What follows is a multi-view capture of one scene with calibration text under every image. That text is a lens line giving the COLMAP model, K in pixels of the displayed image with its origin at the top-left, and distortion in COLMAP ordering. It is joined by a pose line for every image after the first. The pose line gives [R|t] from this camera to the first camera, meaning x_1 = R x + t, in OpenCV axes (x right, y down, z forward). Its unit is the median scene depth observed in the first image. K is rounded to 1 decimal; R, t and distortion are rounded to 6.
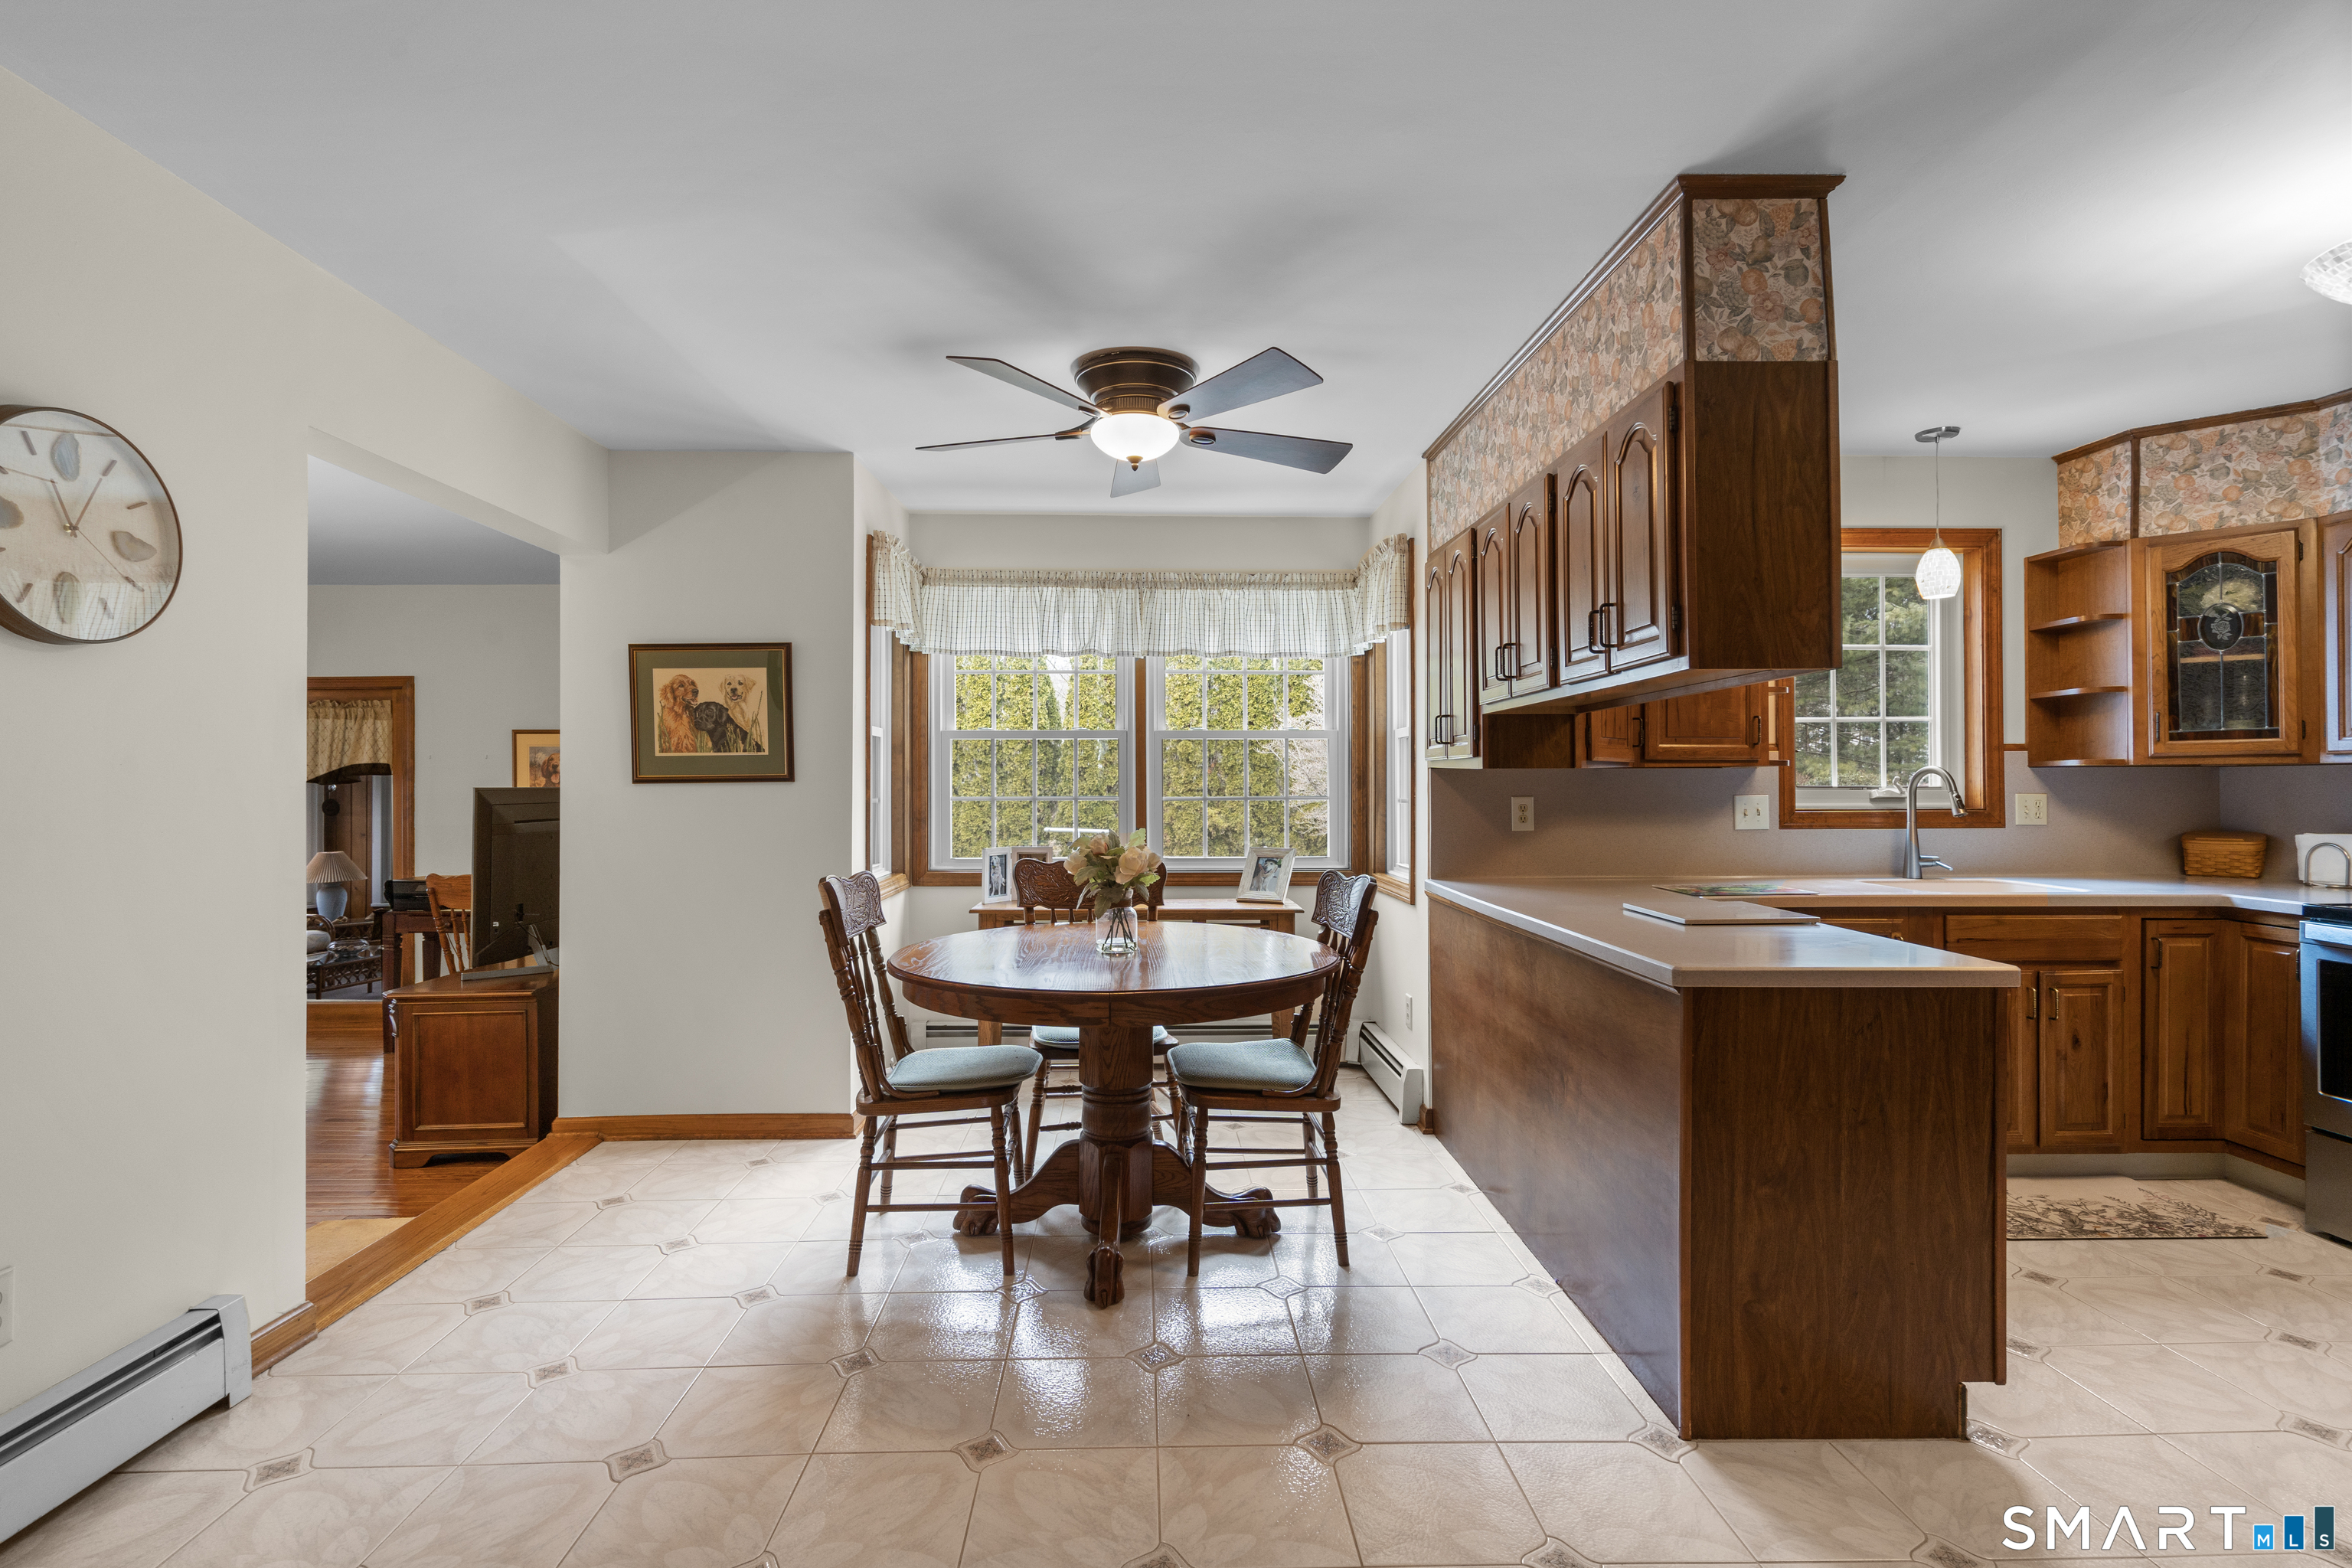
lens RADIAL K [[1094.7, 0, 1172.3], [0, 1094.7, 779.7], [0, 0, 1]] dist [-0.001497, 0.001311]
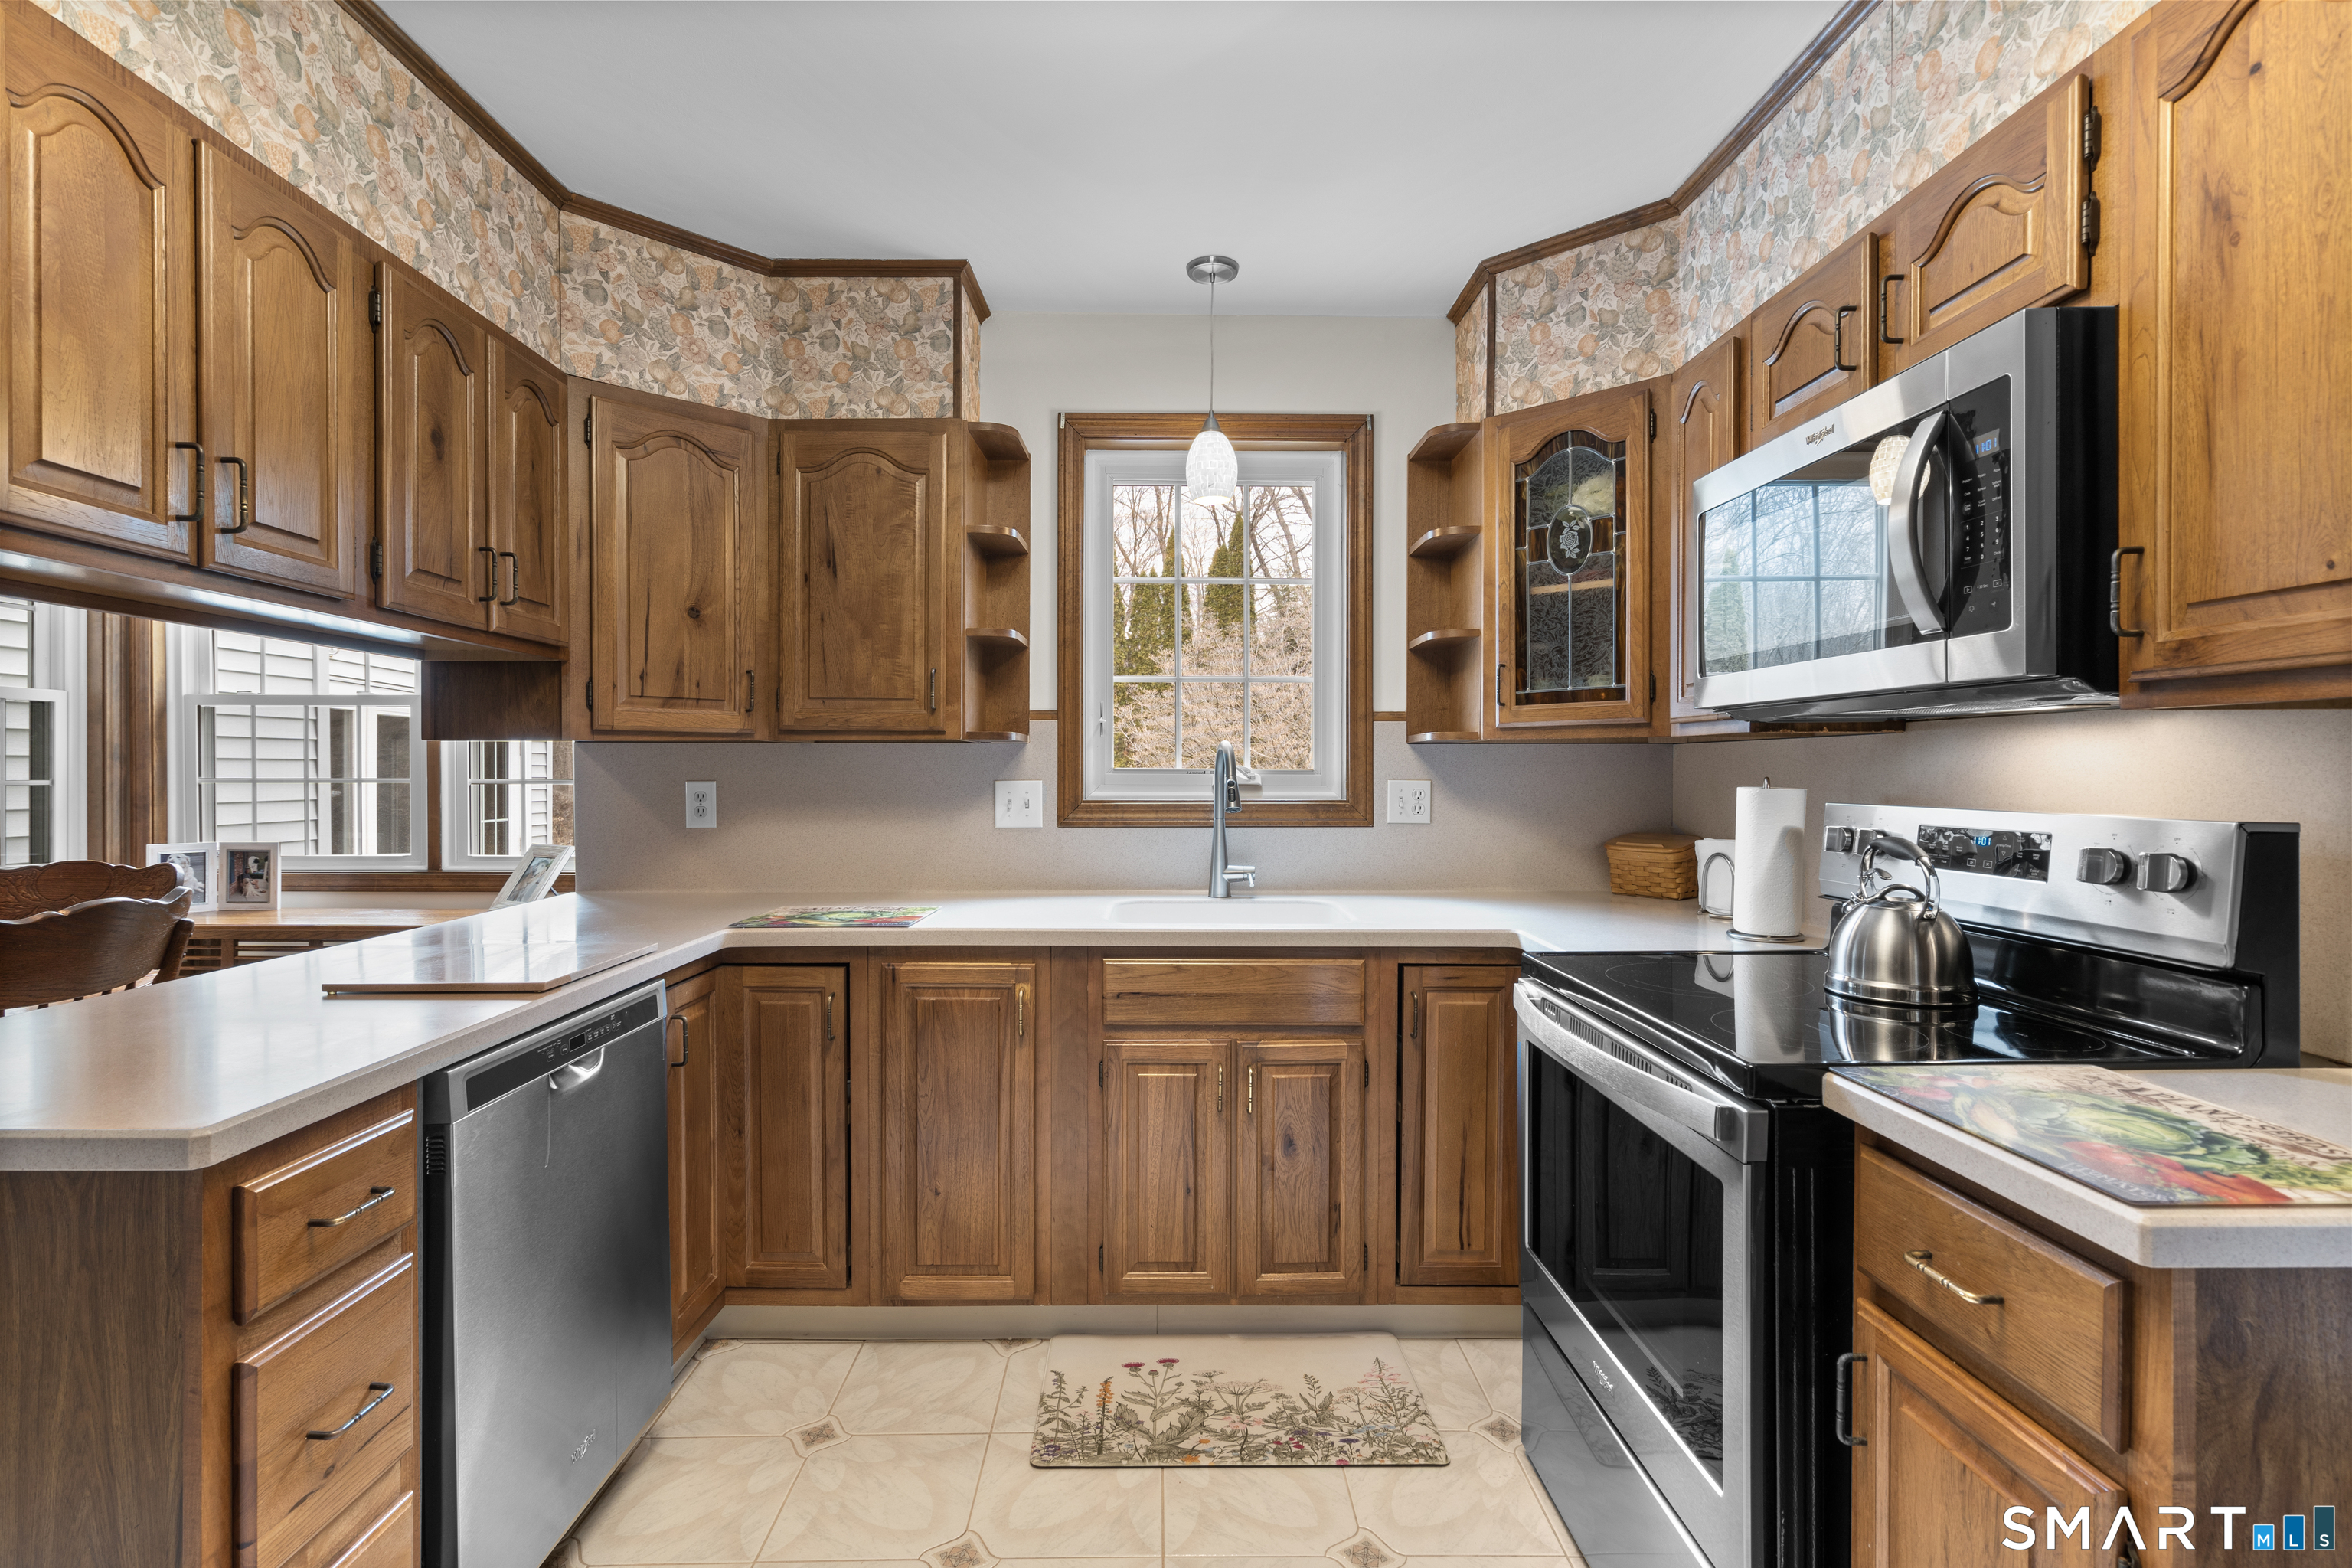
lens RADIAL K [[1094.7, 0, 1172.3], [0, 1094.7, 779.7], [0, 0, 1]] dist [-0.001497, 0.001311]
pose [[0.999842, 0.004306, -0.017250, 0.705725], [-0.004007, 0.999842, 0.017303, 0.000699], [0.017321, -0.017231, 0.999701, 0.296250]]
